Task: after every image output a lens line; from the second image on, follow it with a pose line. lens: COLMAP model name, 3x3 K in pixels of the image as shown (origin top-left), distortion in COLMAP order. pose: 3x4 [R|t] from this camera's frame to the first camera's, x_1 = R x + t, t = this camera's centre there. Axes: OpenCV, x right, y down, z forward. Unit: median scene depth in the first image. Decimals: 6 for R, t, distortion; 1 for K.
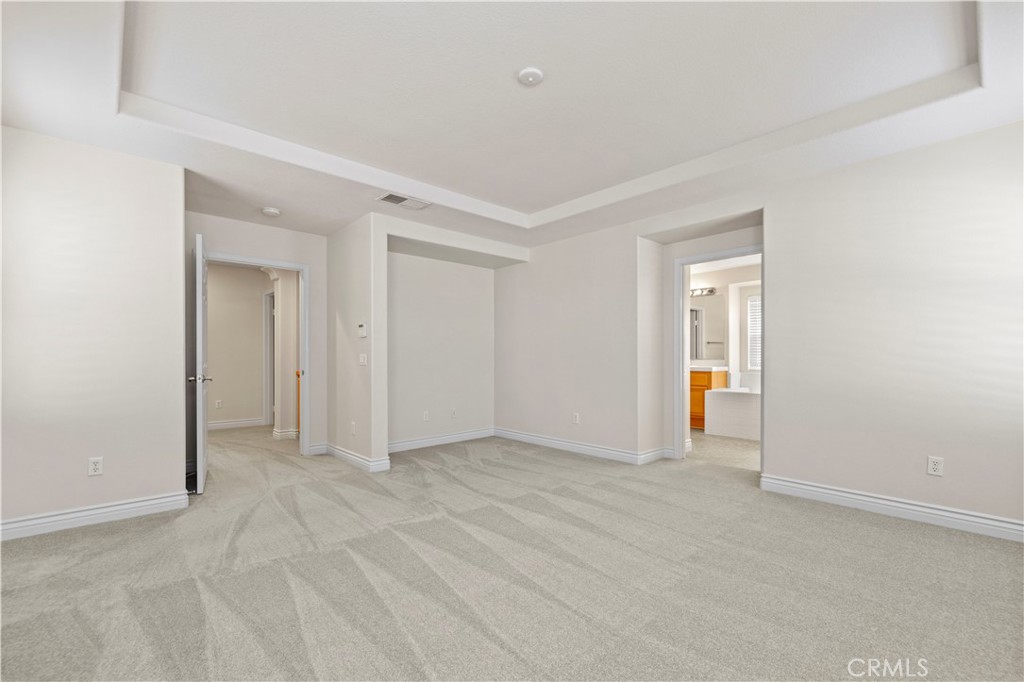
lens RADIAL K [[432.3, 0, 506.6], [0, 432.3, 357.5], [0, 0, 1]] dist [0.003246, -0.000311]
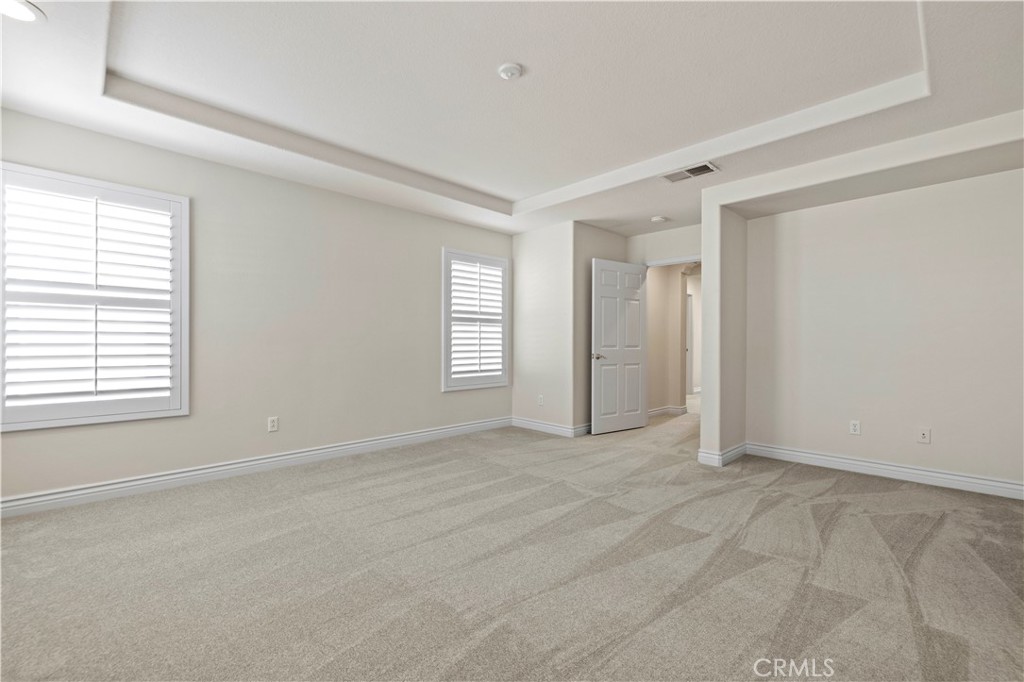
lens RADIAL K [[432.3, 0, 512.8], [0, 432.3, 345.4], [0, 0, 1]] dist [0.003246, -0.000311]
pose [[0.054596, 0.007194, -0.998483, 0.640941], [-0.004095, 0.999967, 0.006981, 0.001441], [0.998500, 0.003708, 0.054623, 0.555999]]
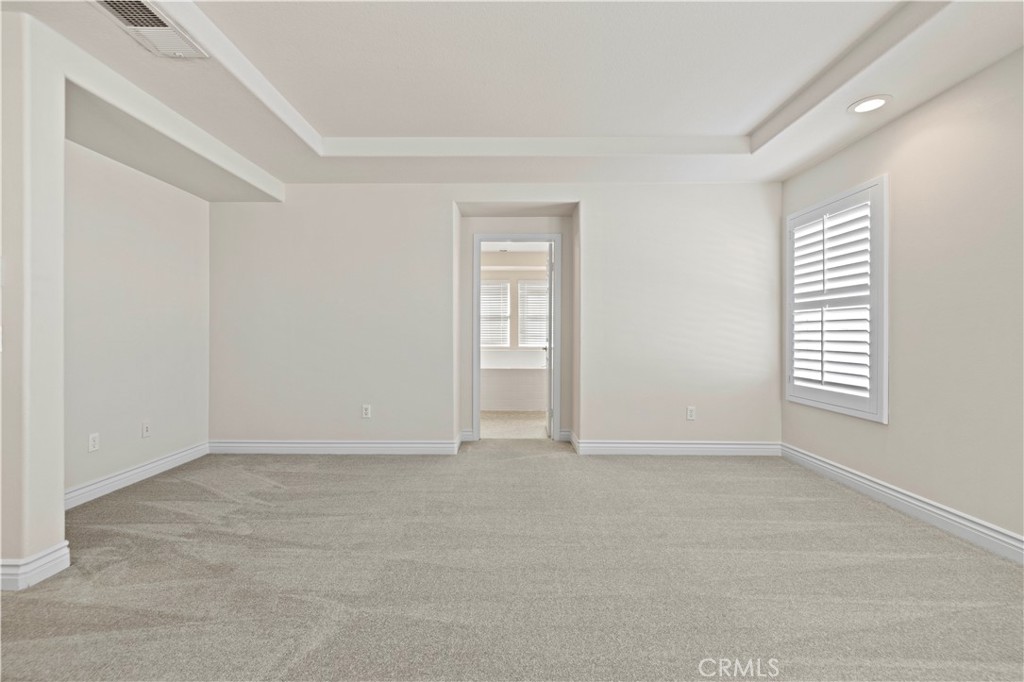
lens RADIAL K [[432.3, 0, 502.5], [0, 432.3, 335.5], [0, 0, 1]] dist [0.003246, -0.000311]
pose [[0.683377, 0.001695, 0.730063, -0.314678], [-0.002214, 0.999998, -0.000250, -0.000444], [-0.730062, -0.001445, 0.683379, 0.337351]]
